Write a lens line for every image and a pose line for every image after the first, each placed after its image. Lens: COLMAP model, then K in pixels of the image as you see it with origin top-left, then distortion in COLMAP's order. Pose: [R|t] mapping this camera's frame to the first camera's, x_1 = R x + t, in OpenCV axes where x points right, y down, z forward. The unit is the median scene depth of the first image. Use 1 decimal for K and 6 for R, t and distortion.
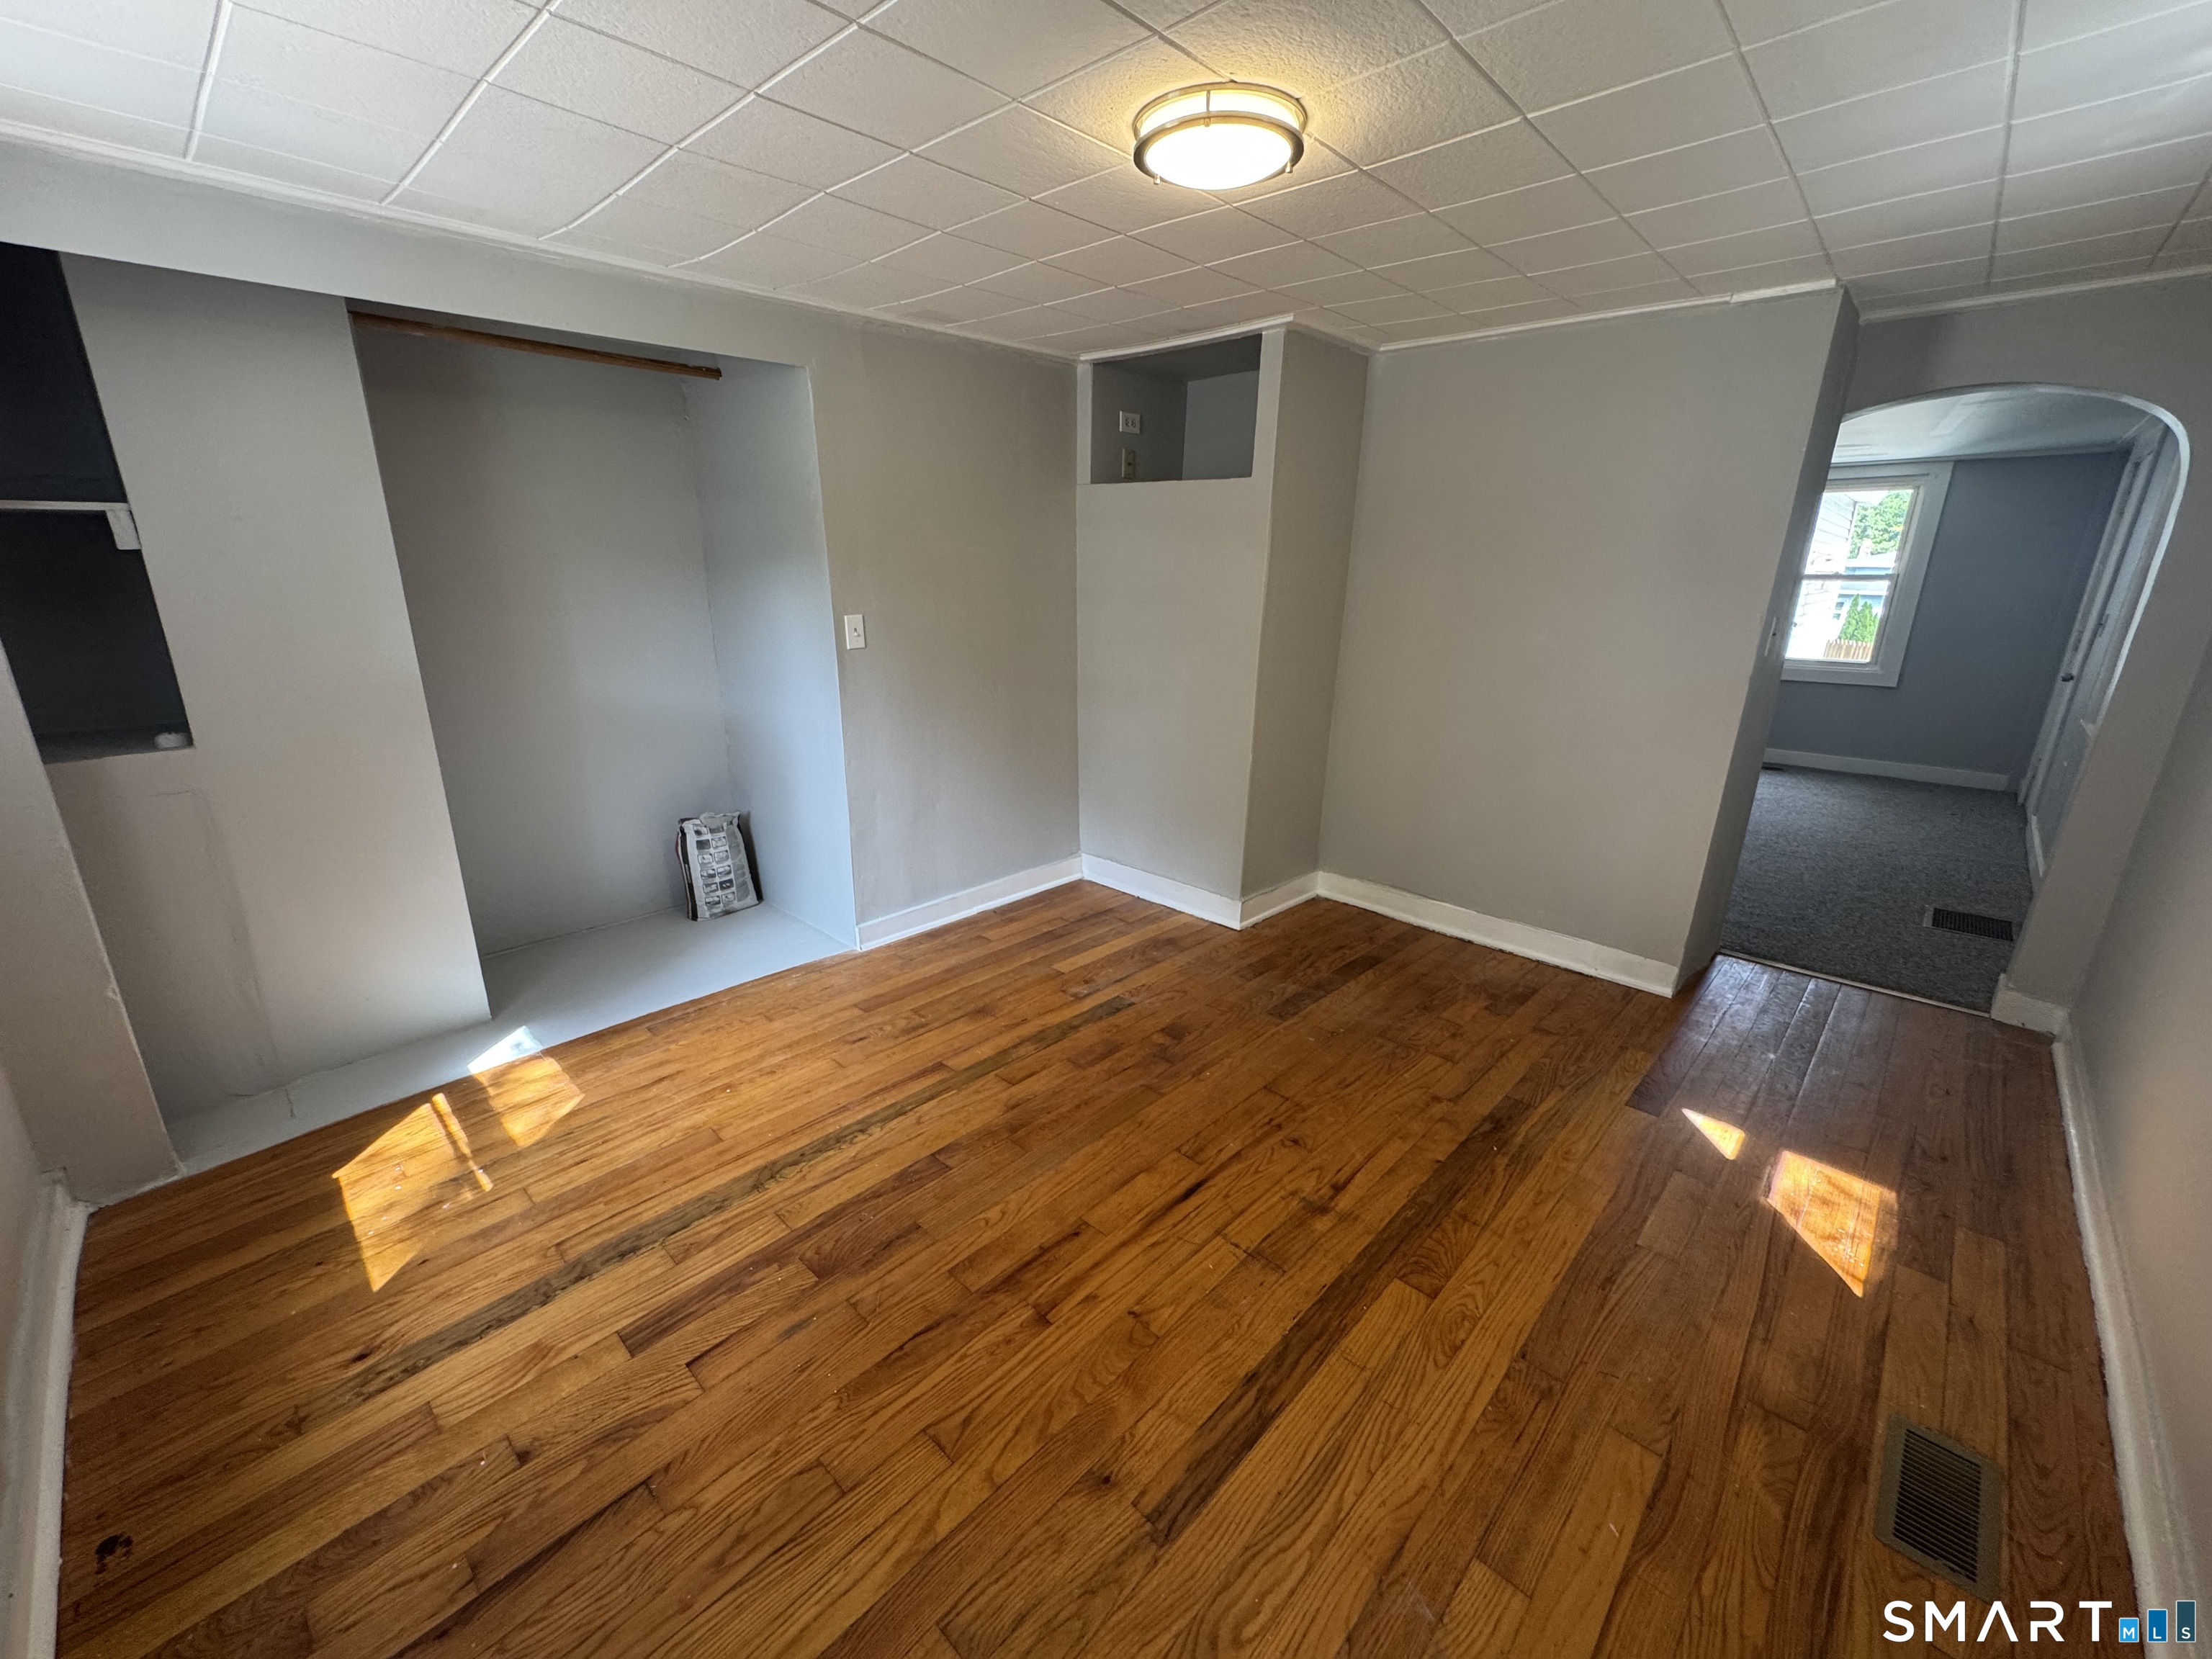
lens RADIAL K [[883.5, 0, 1104.8], [0, 883.5, 832.3], [0, 0, 1]] dist [-0.001542, -0.000207]
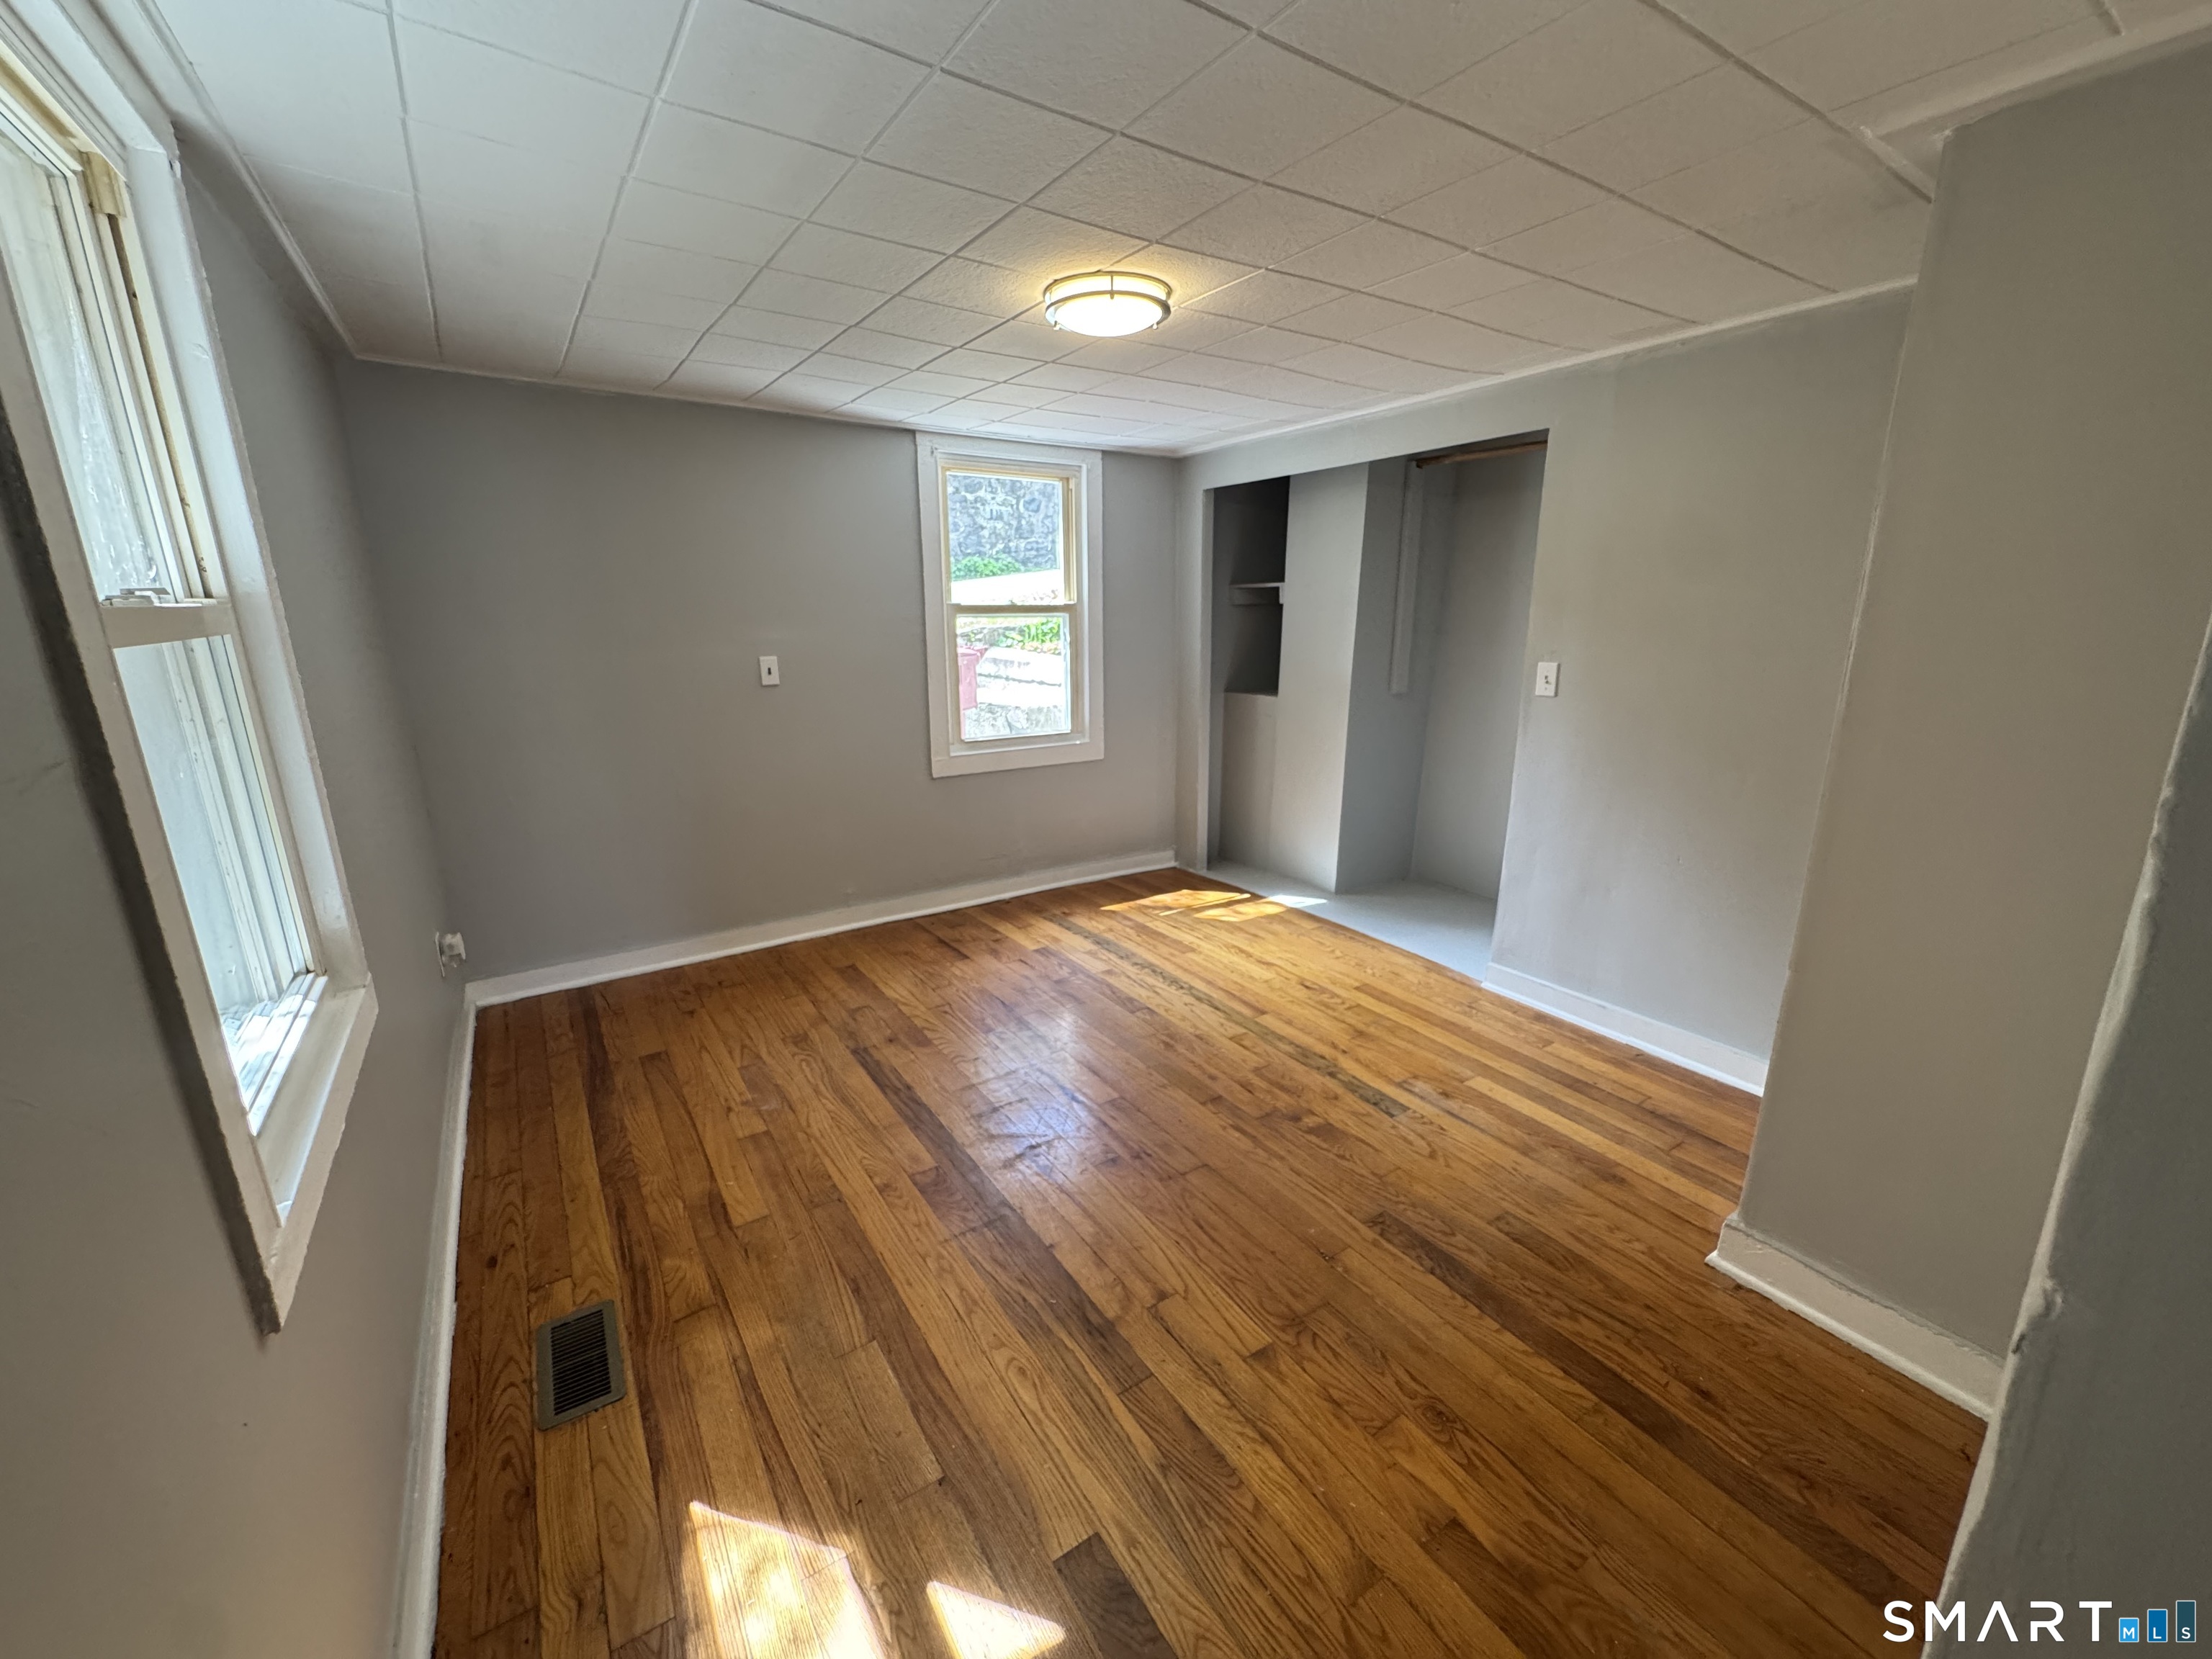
lens RADIAL K [[883.5, 0, 1104.8], [0, 883.5, 832.3], [0, 0, 1]] dist [-0.001542, -0.000207]
pose [[-0.220058, 0.239860, -0.945538, 1.158718], [-0.283996, 0.911558, 0.297335, -0.322637], [0.933231, 0.333960, -0.132476, 1.045169]]
